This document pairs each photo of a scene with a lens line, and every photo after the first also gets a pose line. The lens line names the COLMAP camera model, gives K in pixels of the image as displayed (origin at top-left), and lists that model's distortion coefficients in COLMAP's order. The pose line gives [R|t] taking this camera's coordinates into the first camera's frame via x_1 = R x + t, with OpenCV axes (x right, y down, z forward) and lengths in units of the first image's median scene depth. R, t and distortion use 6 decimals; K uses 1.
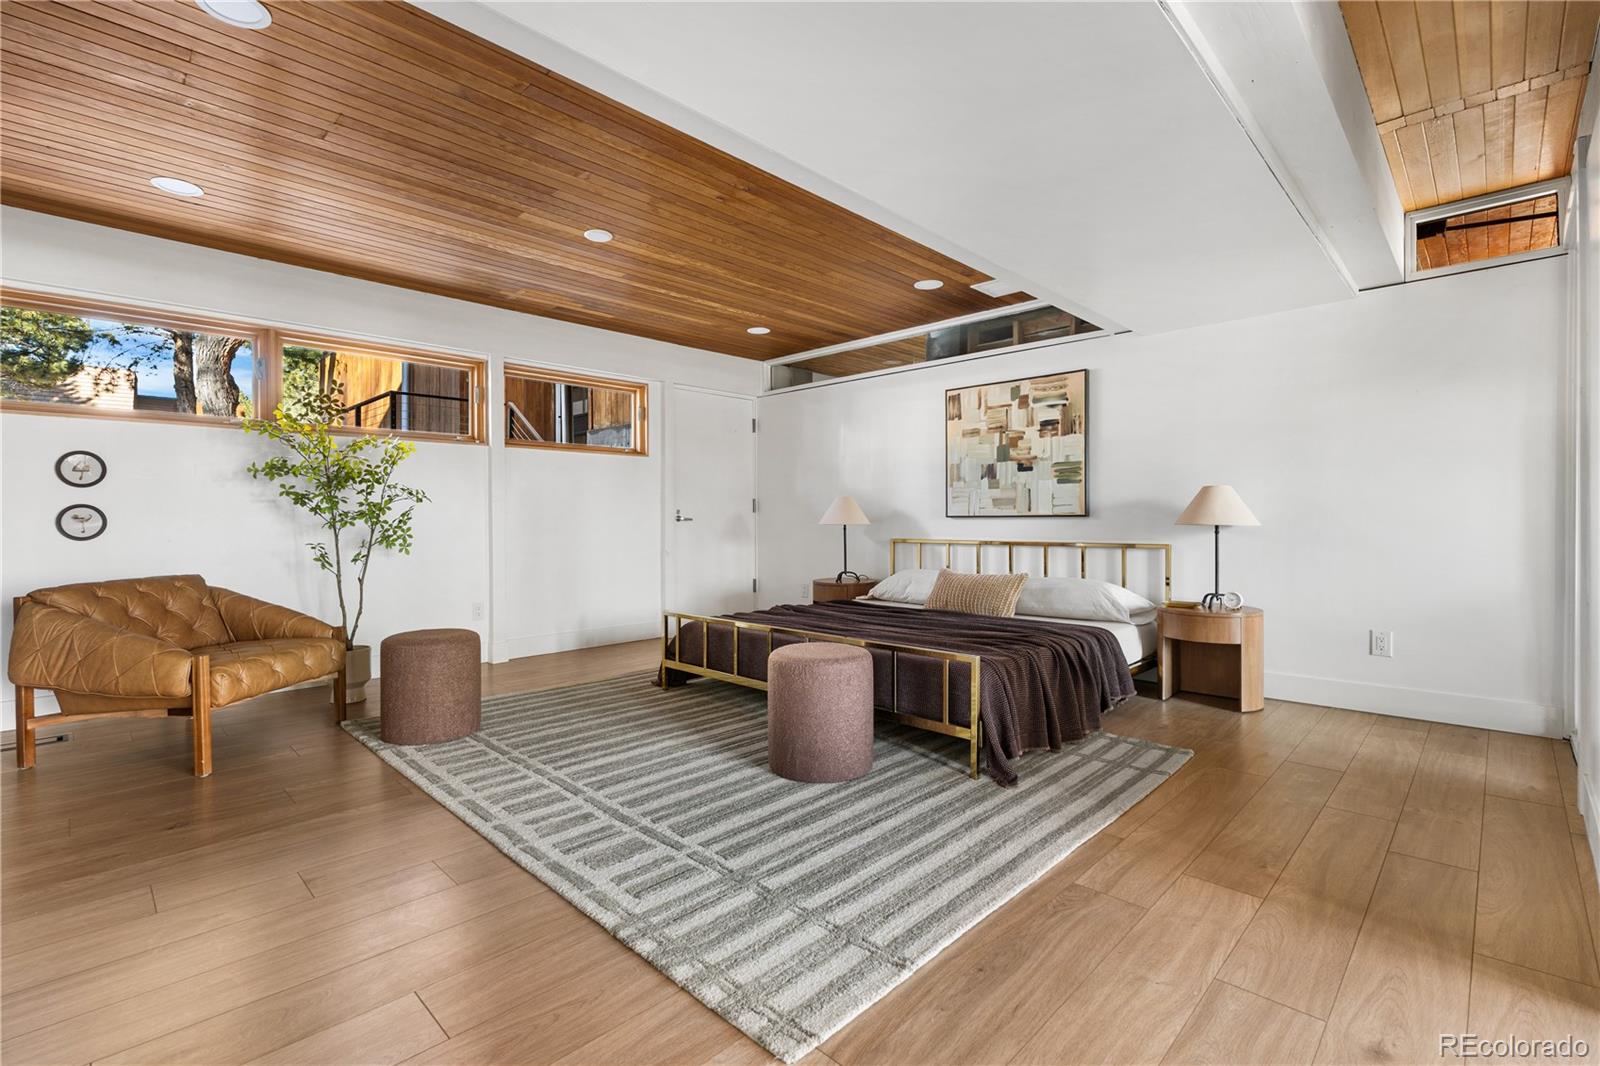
lens RADIAL K [[716.0, 0, 795.1], [0, 716.0, 529.2], [0, 0, 1]] dist [-0.007249, 0.000376]
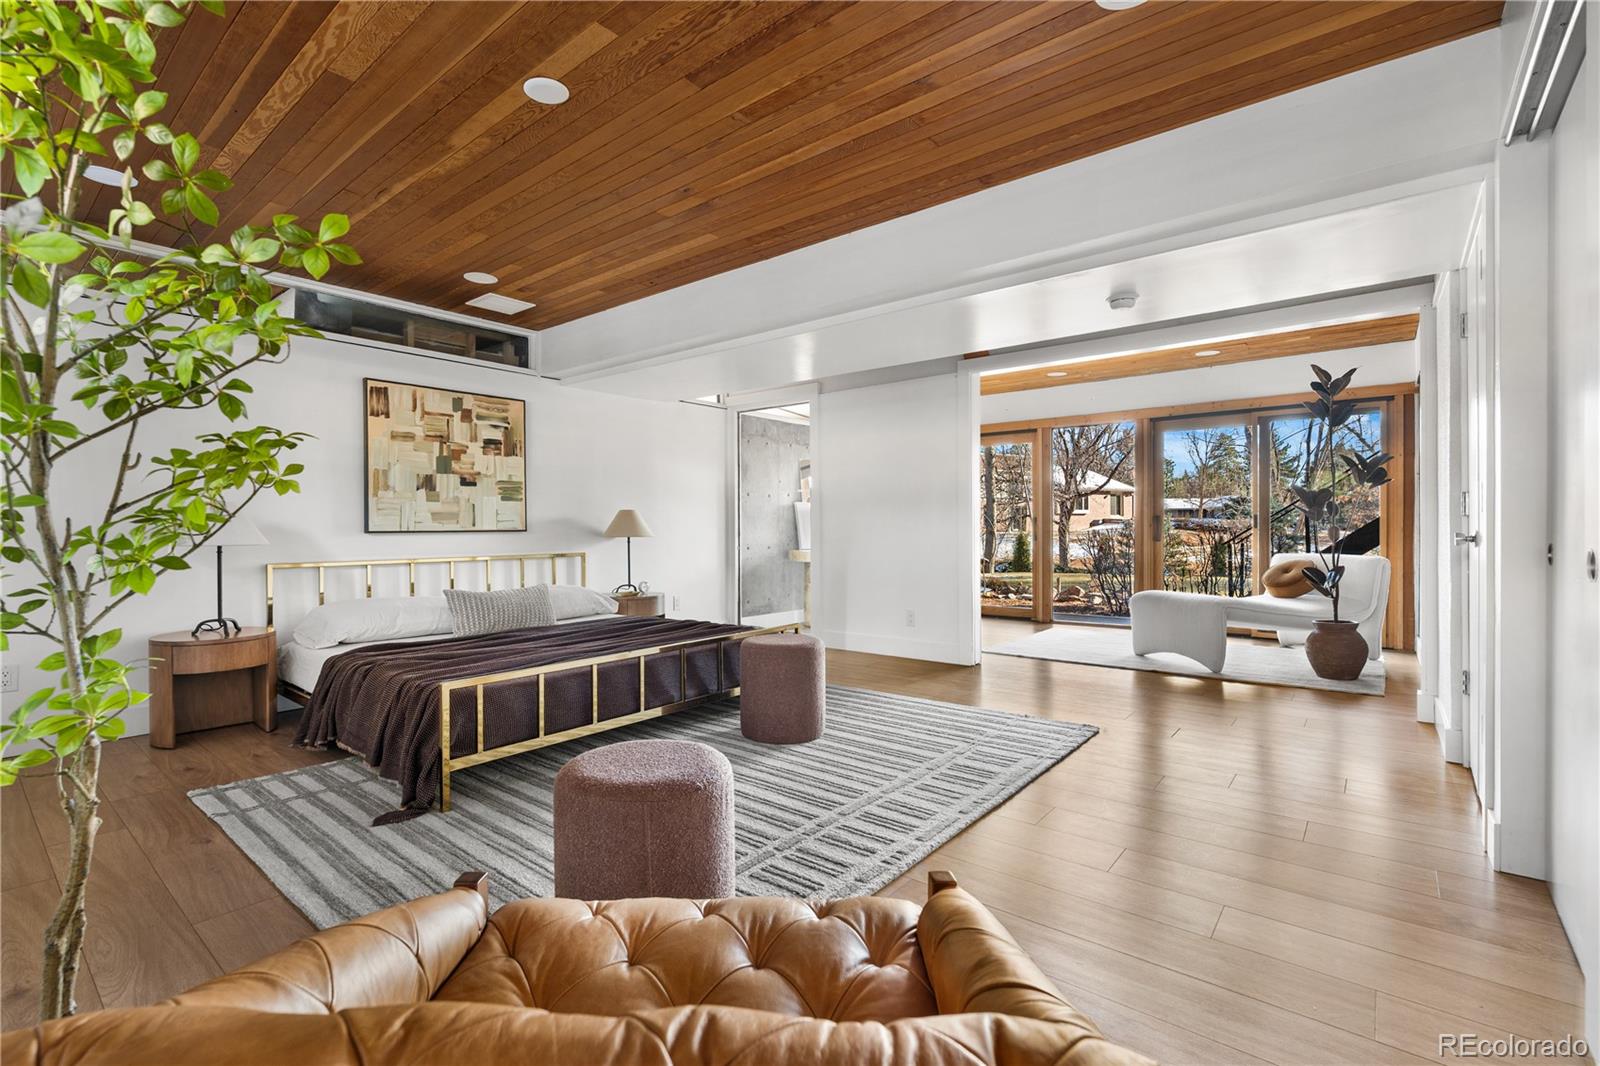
lens RADIAL K [[716.0, 0, 796.5], [0, 716.0, 529.7], [0, 0, 1]] dist [-0.007249, 0.000376]
pose [[-0.081495, 0.001692, 0.996672, -0.705958], [0.023329, 0.999728, 0.000211, -0.010397], [-0.996401, 0.023268, -0.081512, 0.635253]]
